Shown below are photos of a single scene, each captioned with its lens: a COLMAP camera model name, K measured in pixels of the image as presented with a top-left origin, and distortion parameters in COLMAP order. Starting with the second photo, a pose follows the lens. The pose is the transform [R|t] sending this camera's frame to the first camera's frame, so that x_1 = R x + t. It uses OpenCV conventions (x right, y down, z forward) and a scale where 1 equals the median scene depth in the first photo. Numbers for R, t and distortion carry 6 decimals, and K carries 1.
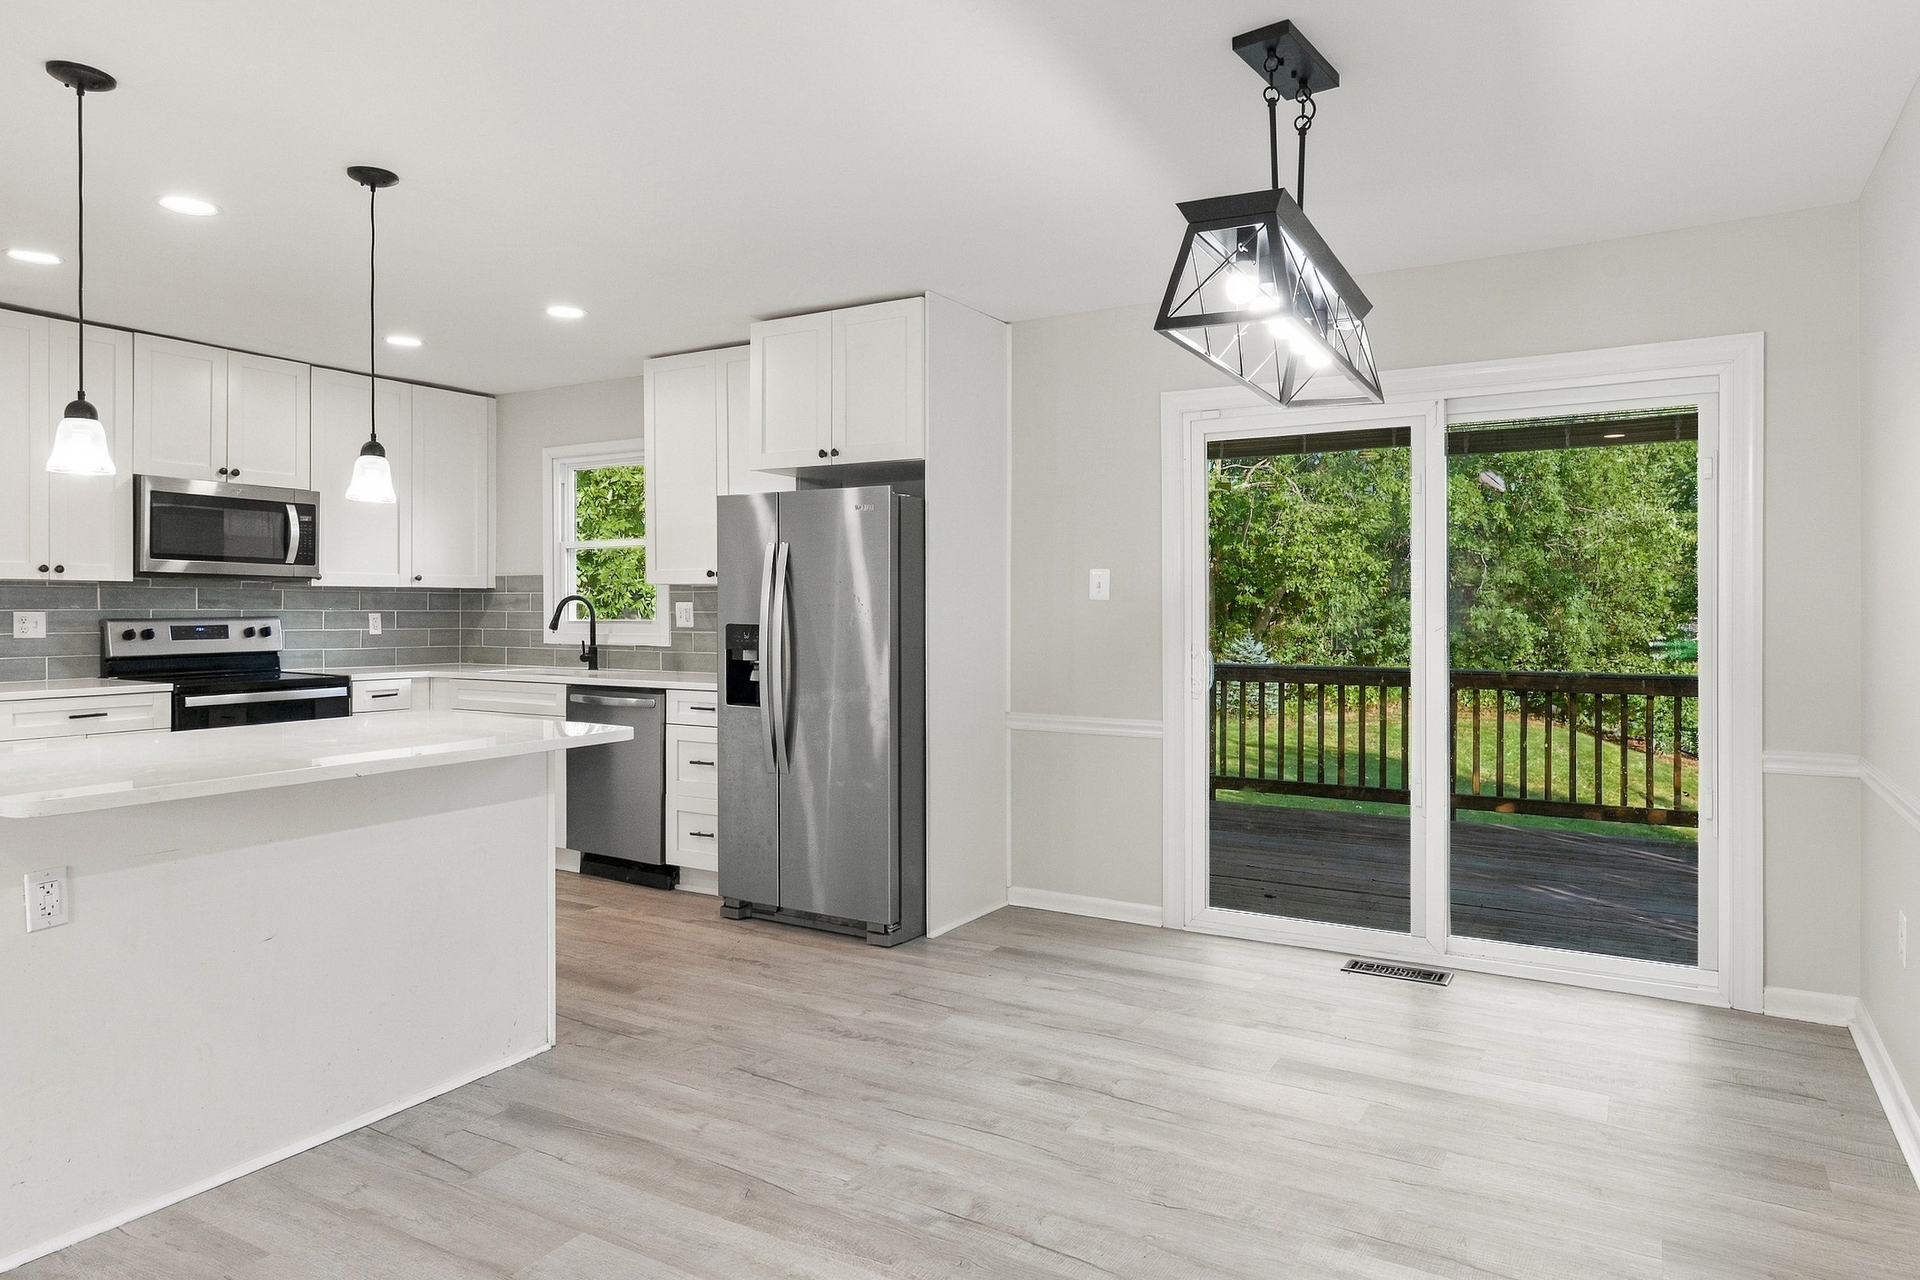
lens RADIAL K [[1132.9, 0, 964.9], [0, 1132.9, 616.0], [0, 0, 1]] dist [-0.002727, -0.002863]
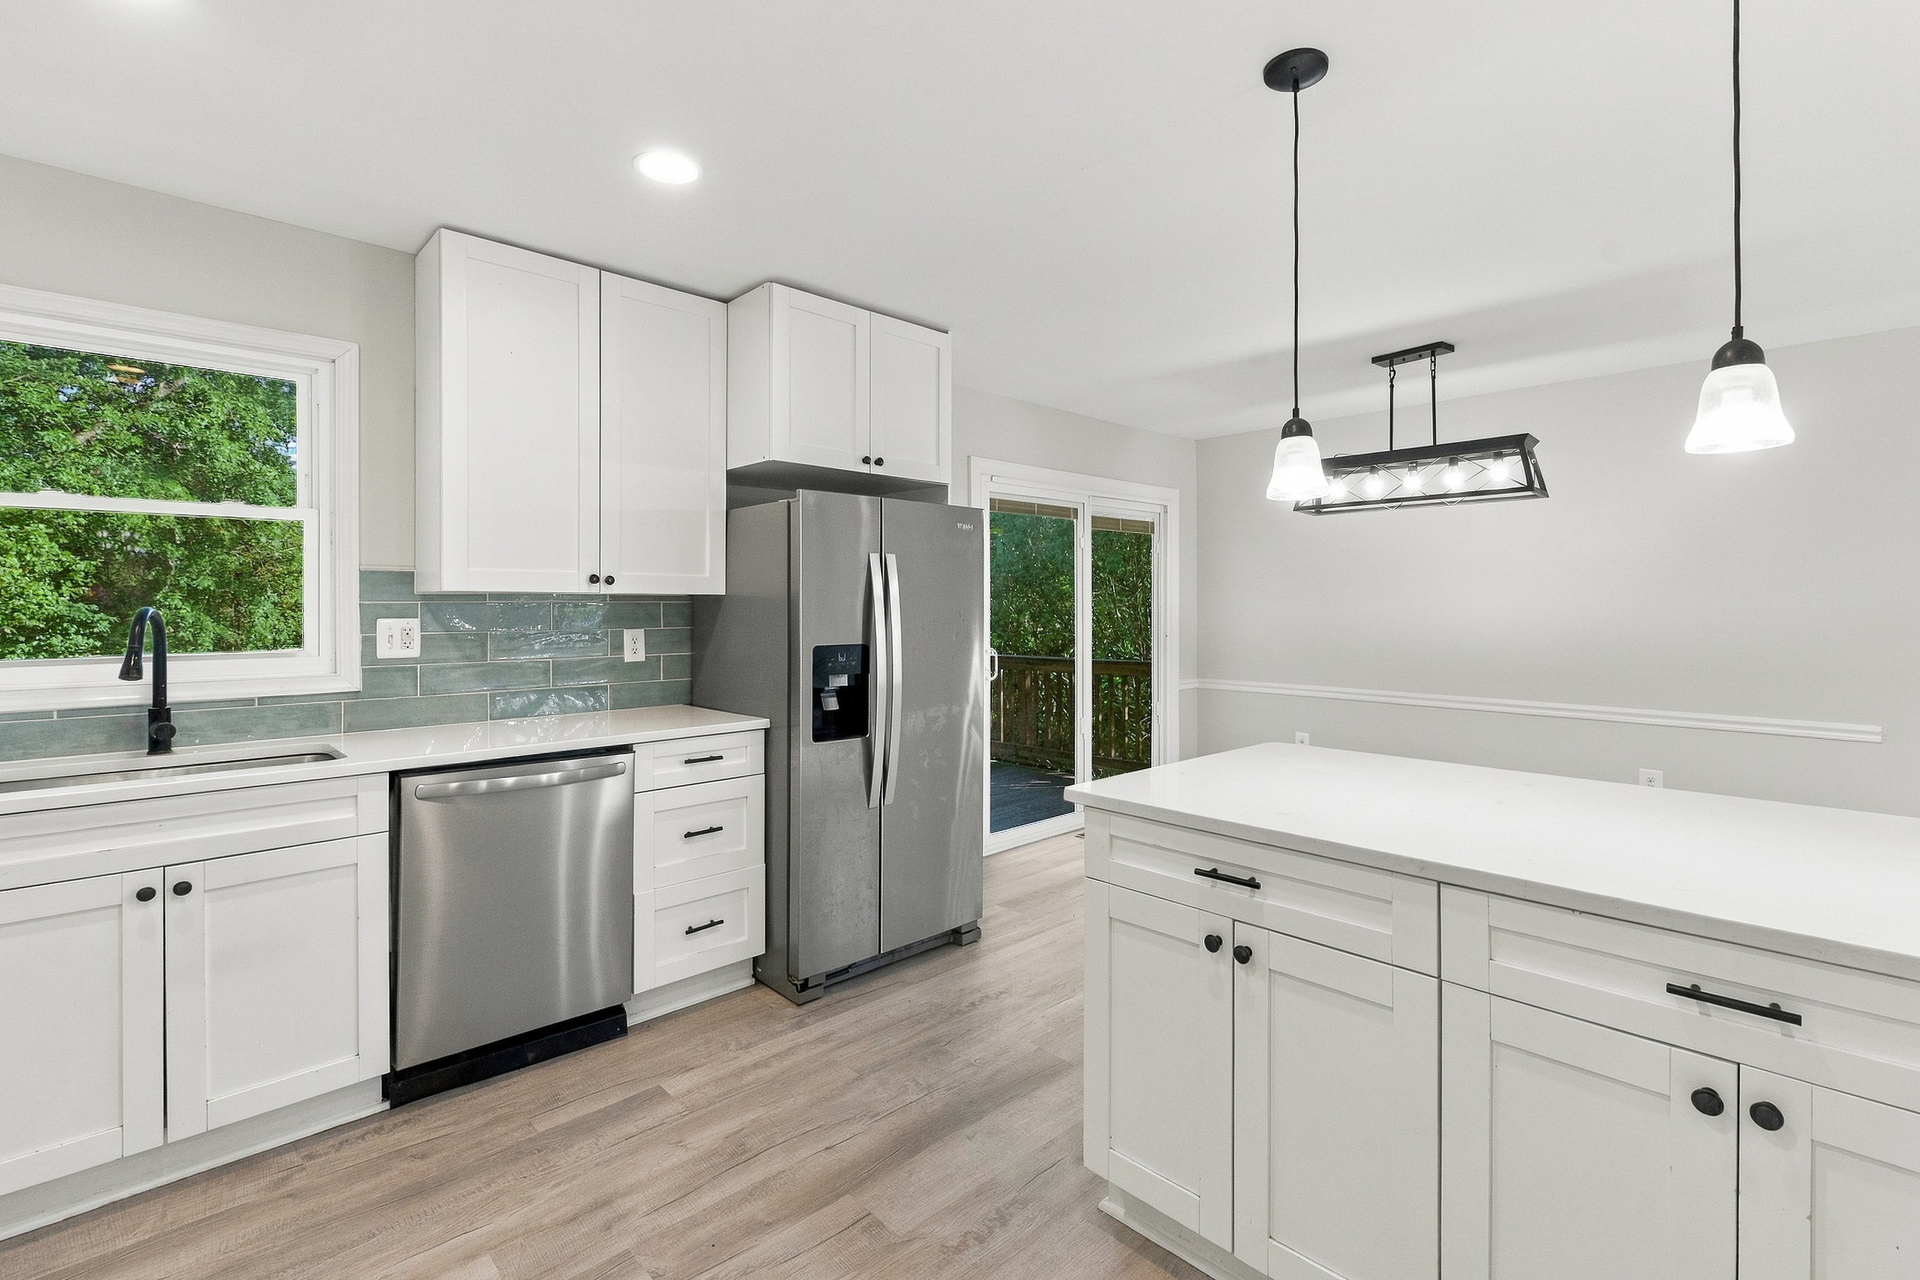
lens RADIAL K [[851.3, 0, 953.0], [0, 851.3, 609.6], [0, 0, 1]] dist [-0.002695, -0.000573]
pose [[0.292565, -0.003192, 0.956240, -0.697694], [0.007667, 0.999970, 0.000993, -0.017389], [-0.956215, 0.007041, 0.292580, 0.648912]]
